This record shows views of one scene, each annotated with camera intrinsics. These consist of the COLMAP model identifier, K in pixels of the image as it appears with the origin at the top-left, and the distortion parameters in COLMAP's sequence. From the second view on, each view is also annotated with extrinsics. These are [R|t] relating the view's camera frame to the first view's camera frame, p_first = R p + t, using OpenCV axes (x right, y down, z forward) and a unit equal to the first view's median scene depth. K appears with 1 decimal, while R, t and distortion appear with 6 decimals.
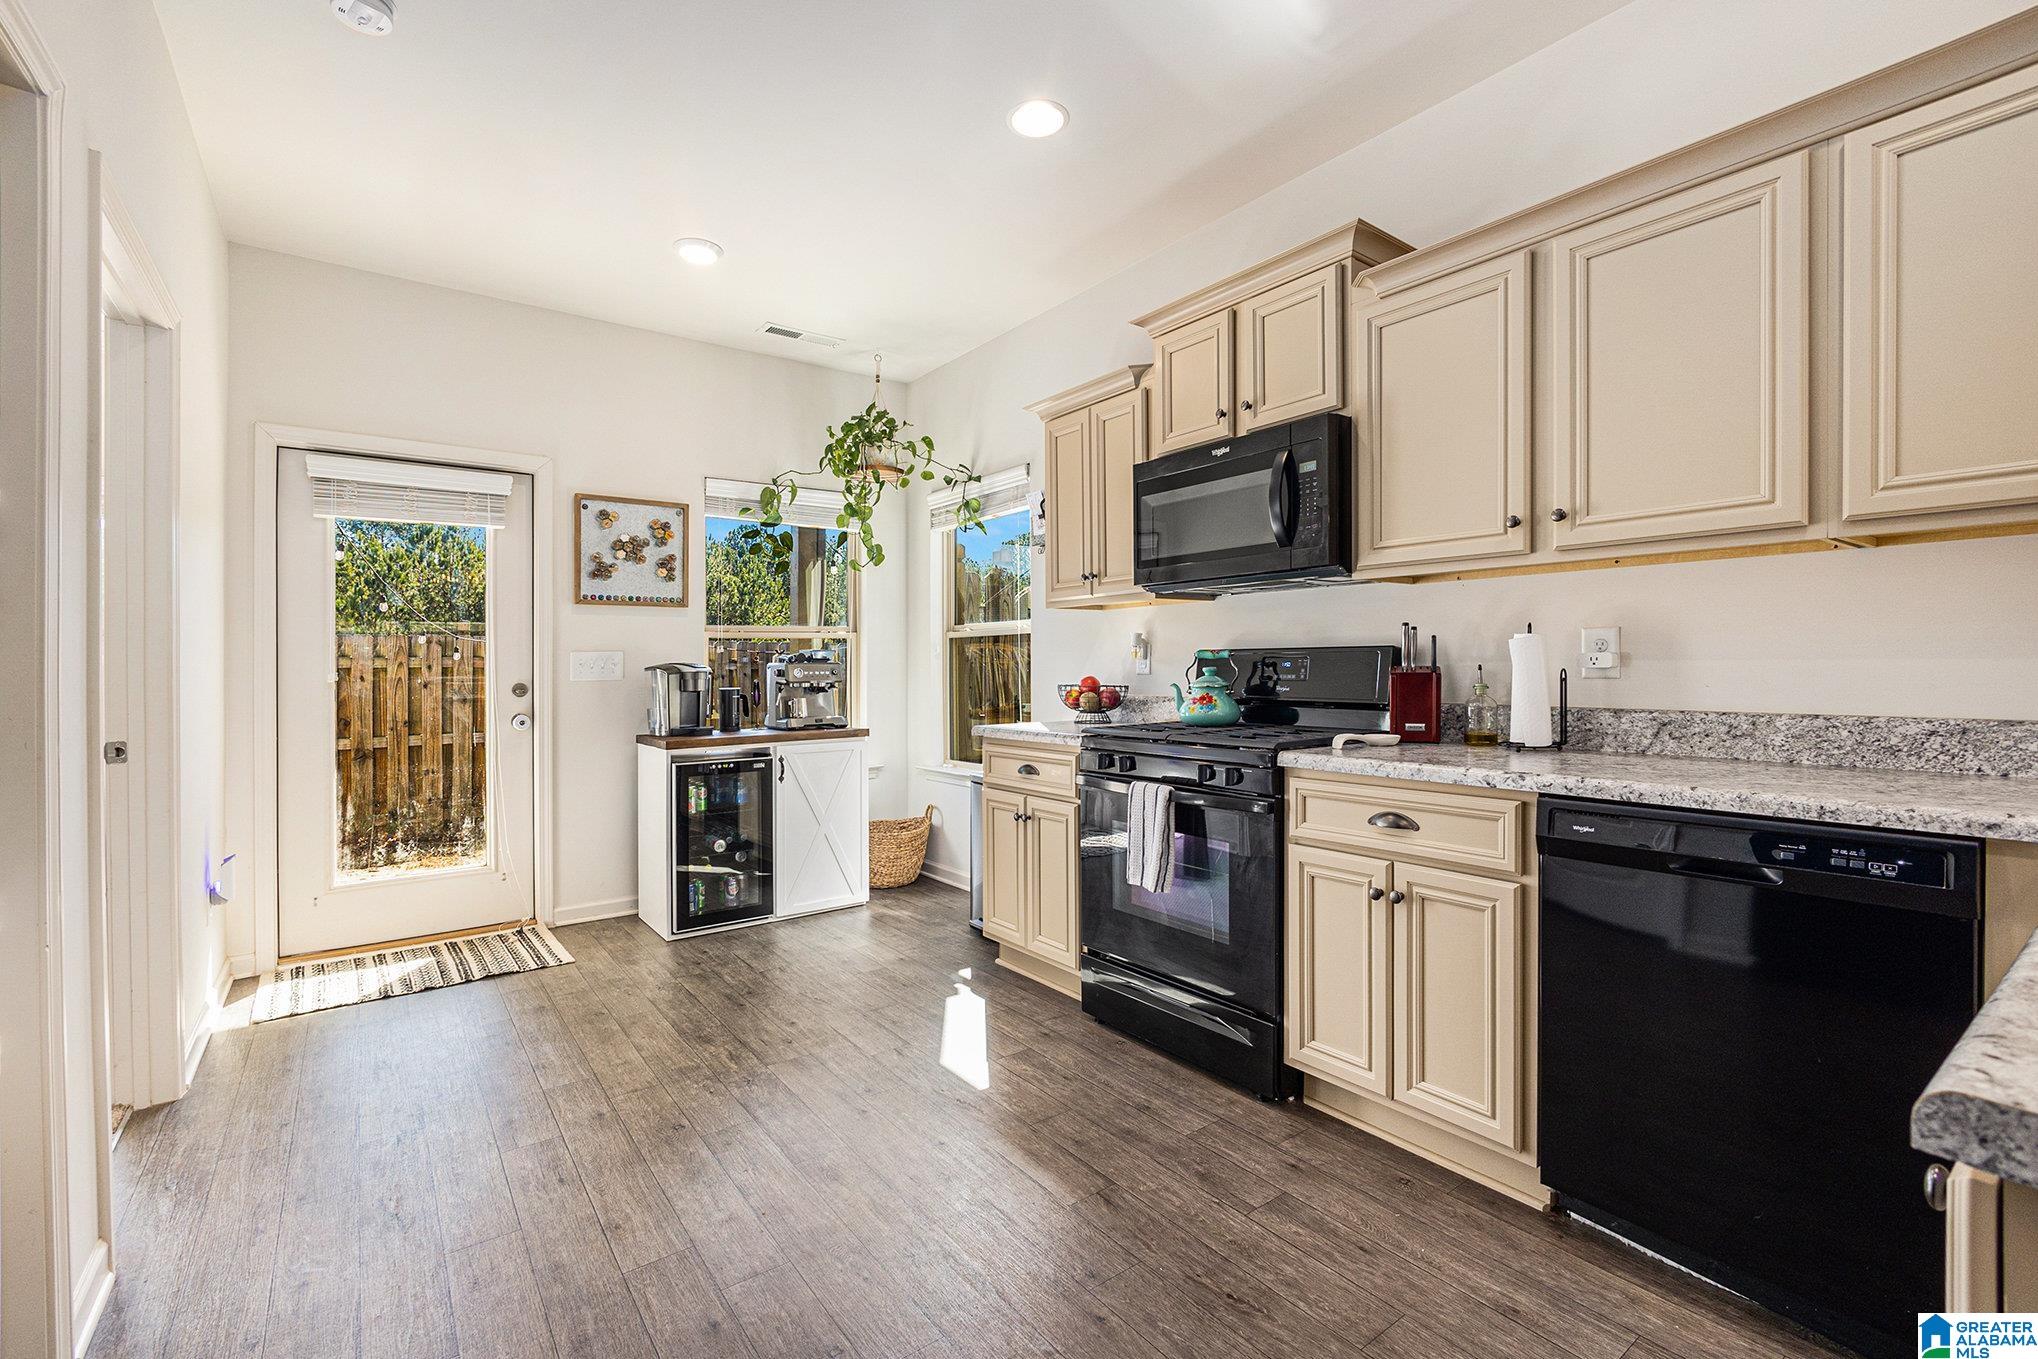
lens RADIAL K [[902.5, 0, 1023.1], [0, 902.5, 669.9], [0, 0, 1]] dist [0.000249, 0.000284]
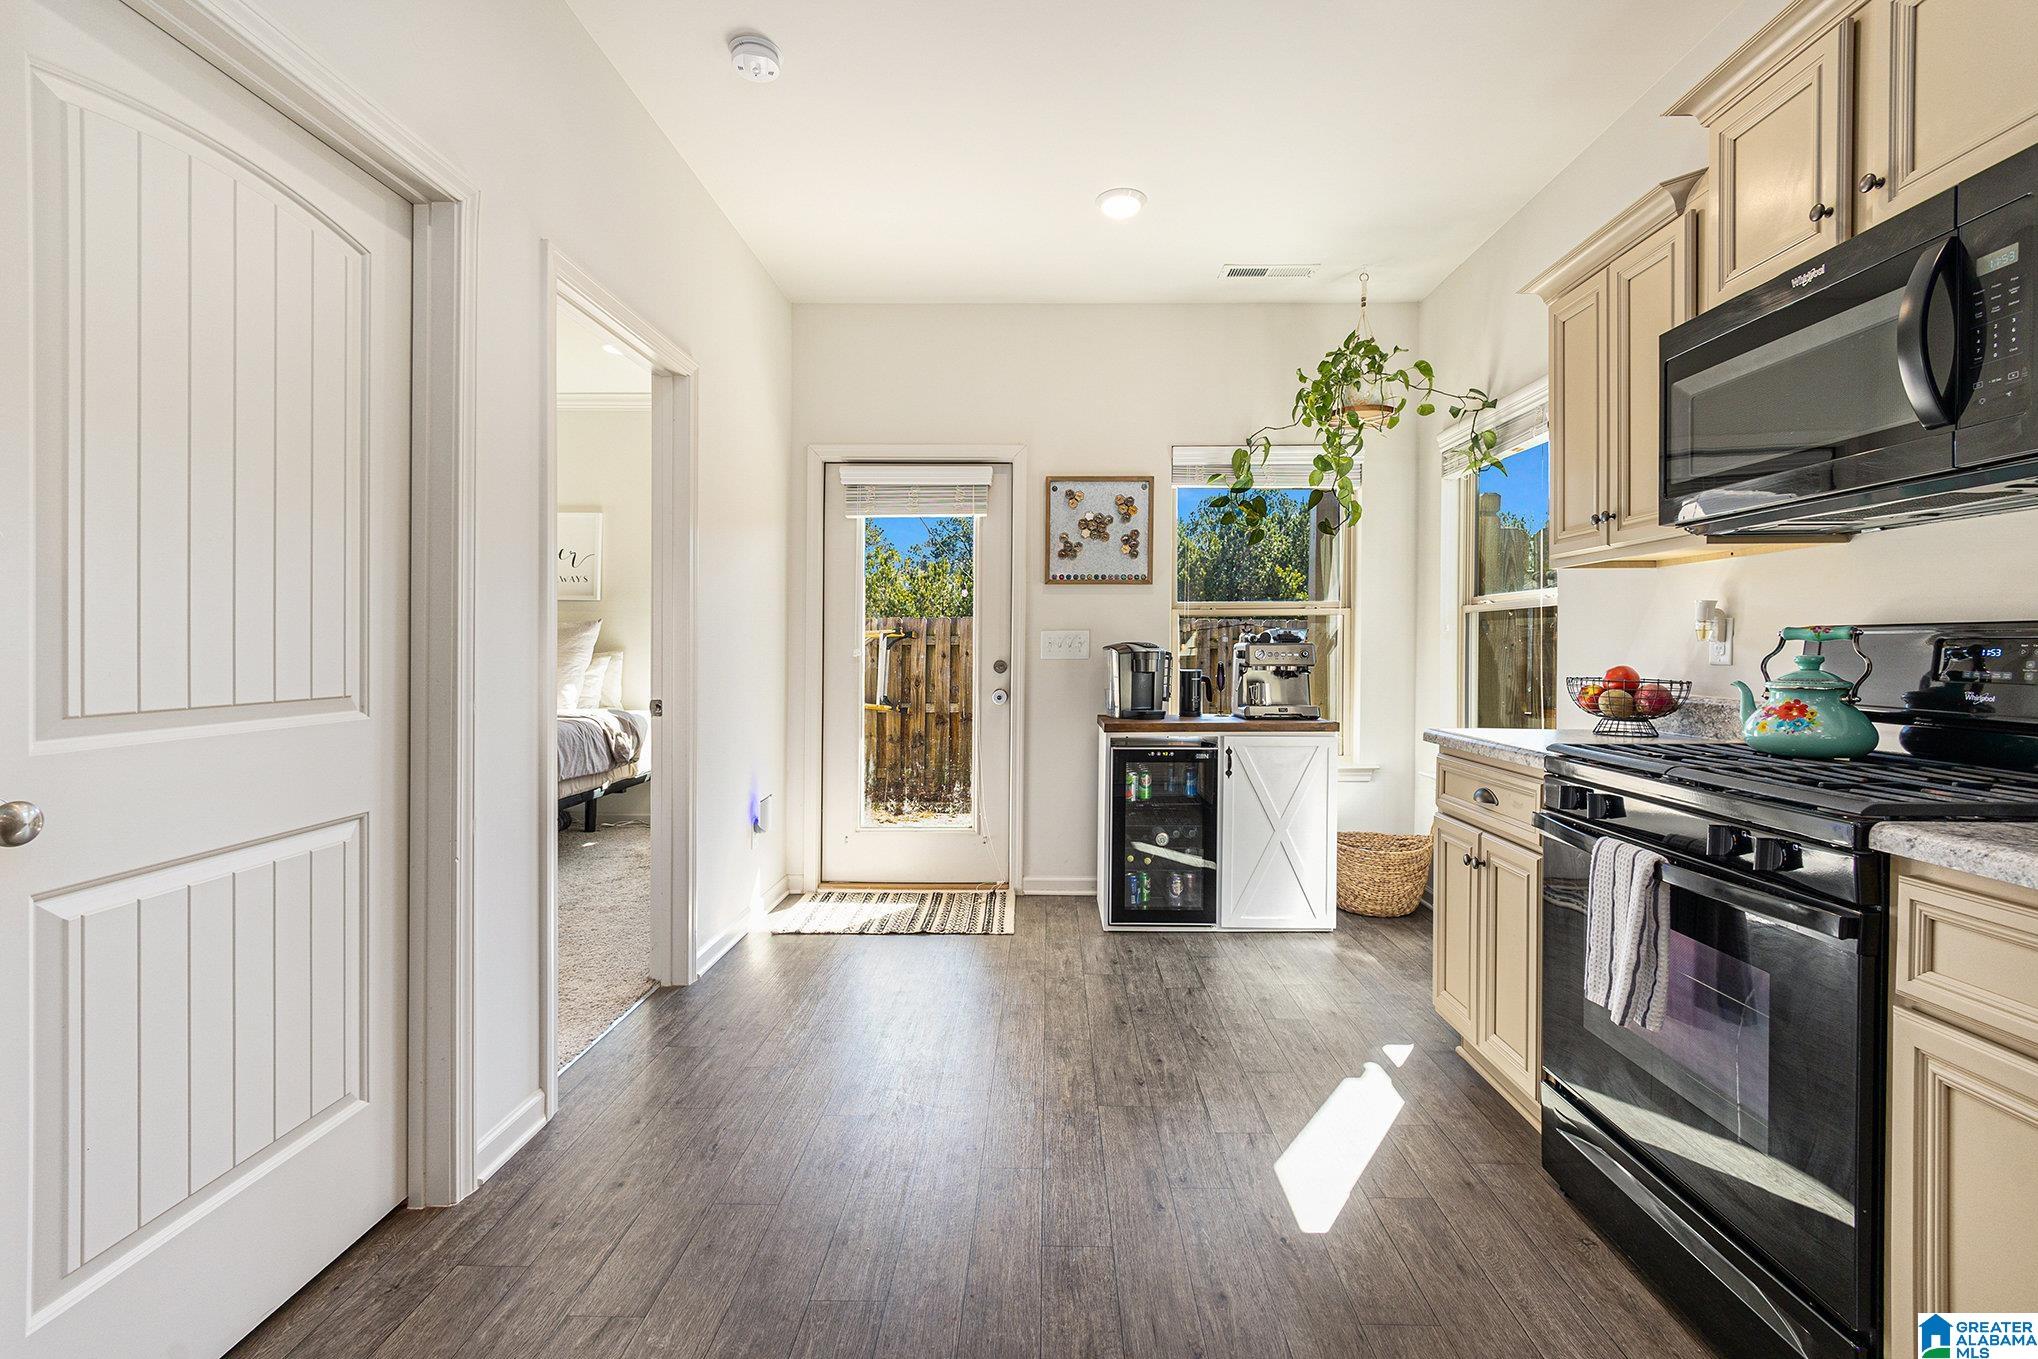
lens RADIAL K [[911.9, 0, 1022.7], [0, 911.9, 648.1], [0, 0, 1]] dist [-0.002489, 0.000165]
pose [[0.789405, 0.011062, -0.613773, 0.123458], [-0.012297, 0.999922, 0.002205, -0.002101], [0.613749, 0.005807, 0.789480, 0.165283]]
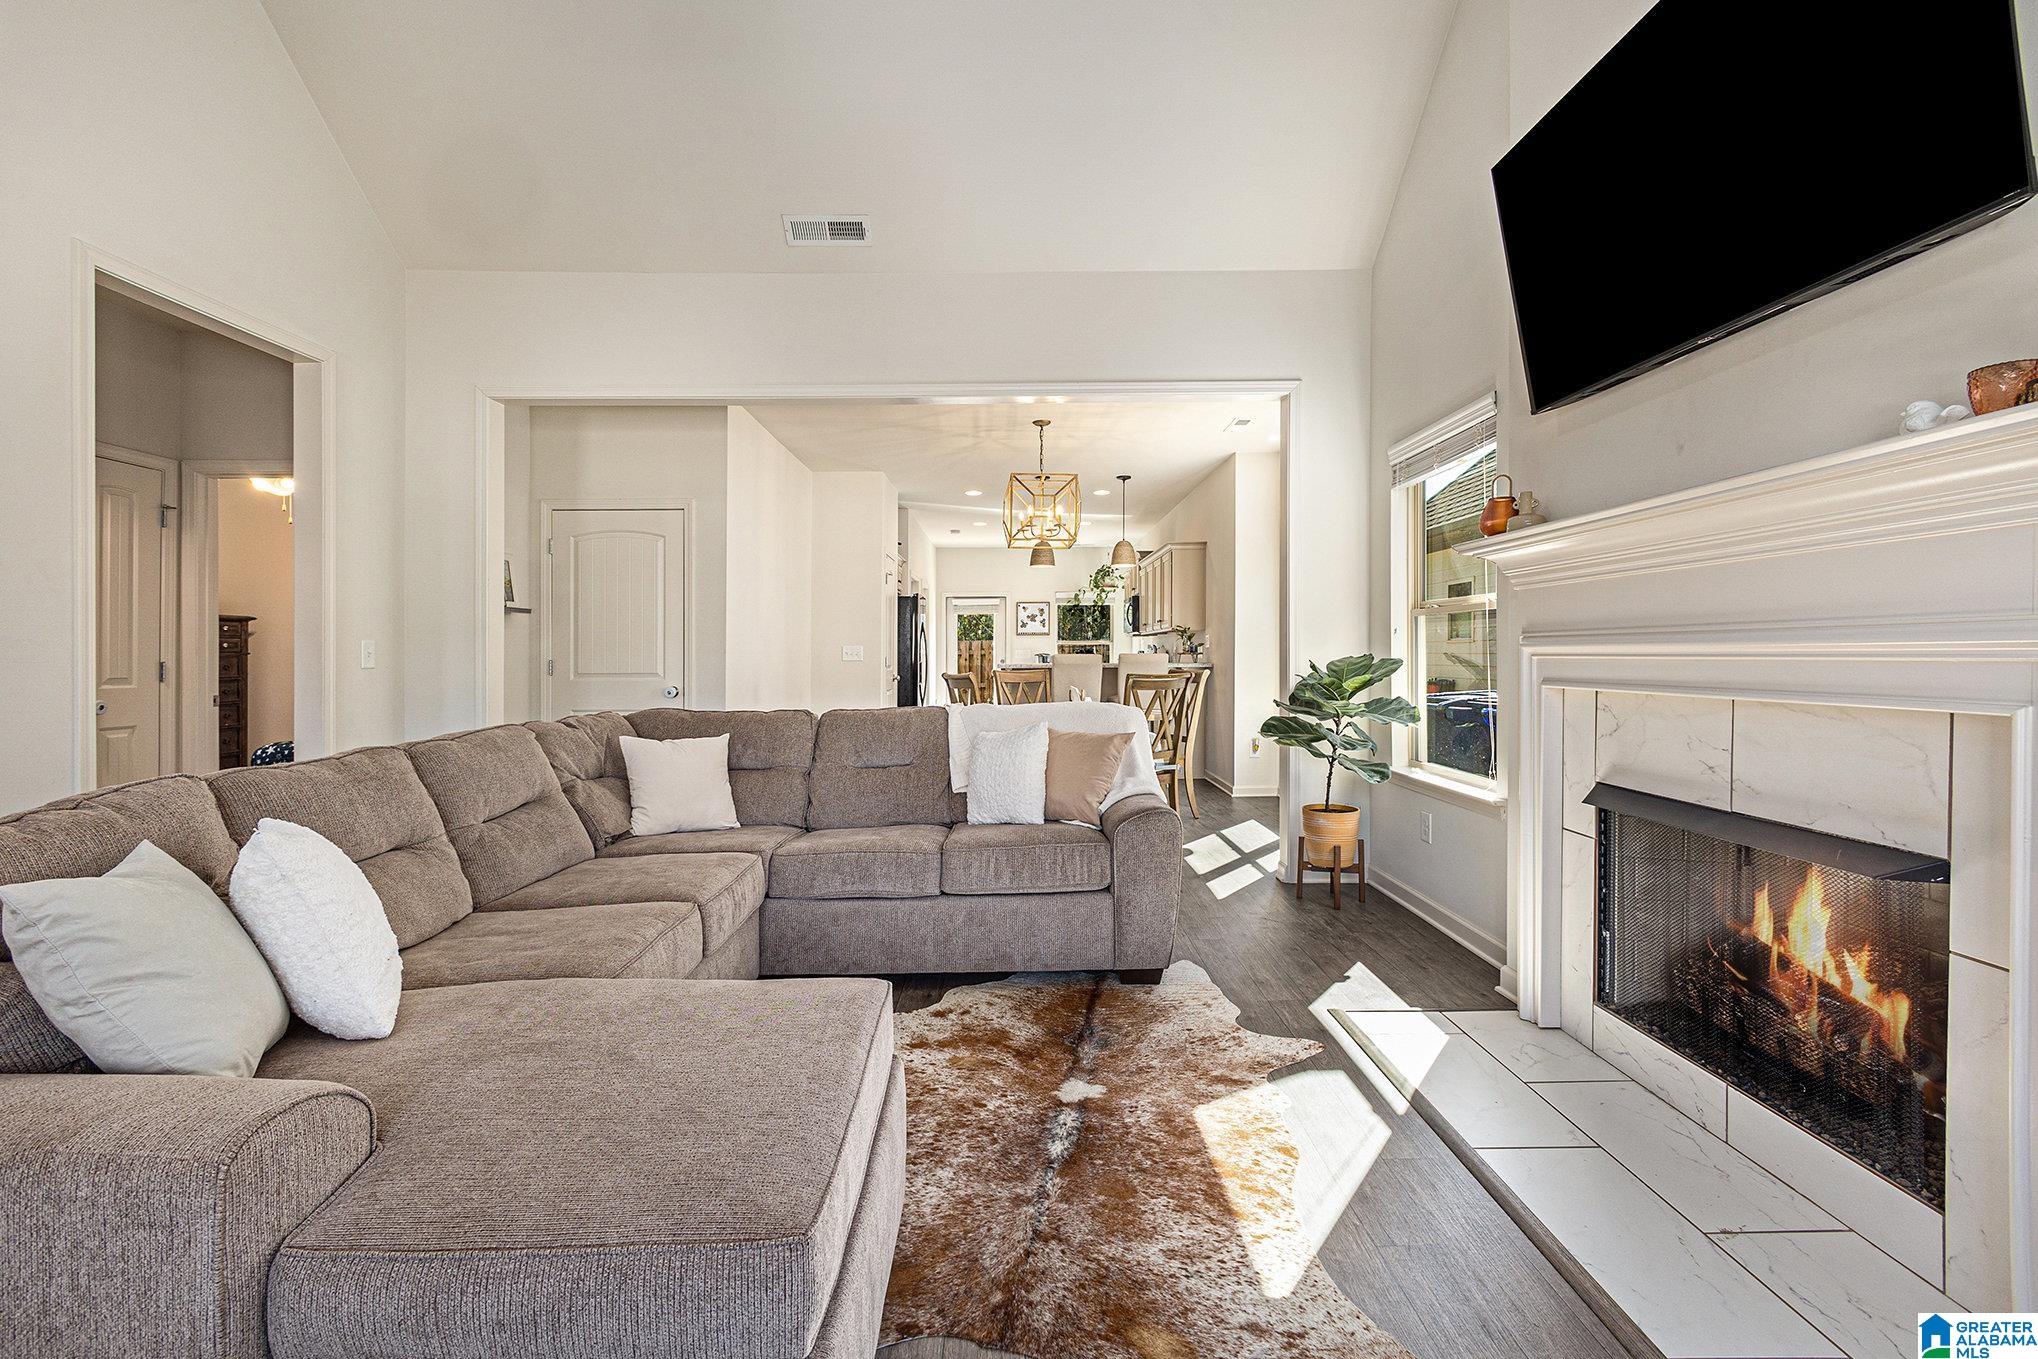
lens RADIAL K [[877.1, 0, 1021.2], [0, 877.1, 663.9], [0, 0, 1]] dist [-0.002004, -0.000261]
pose [[0.808861, 0.007797, -0.587949, 1.411098], [-0.001016, 0.999929, 0.011863, -0.007462], [0.587999, -0.008998, 0.808811, -1.592175]]
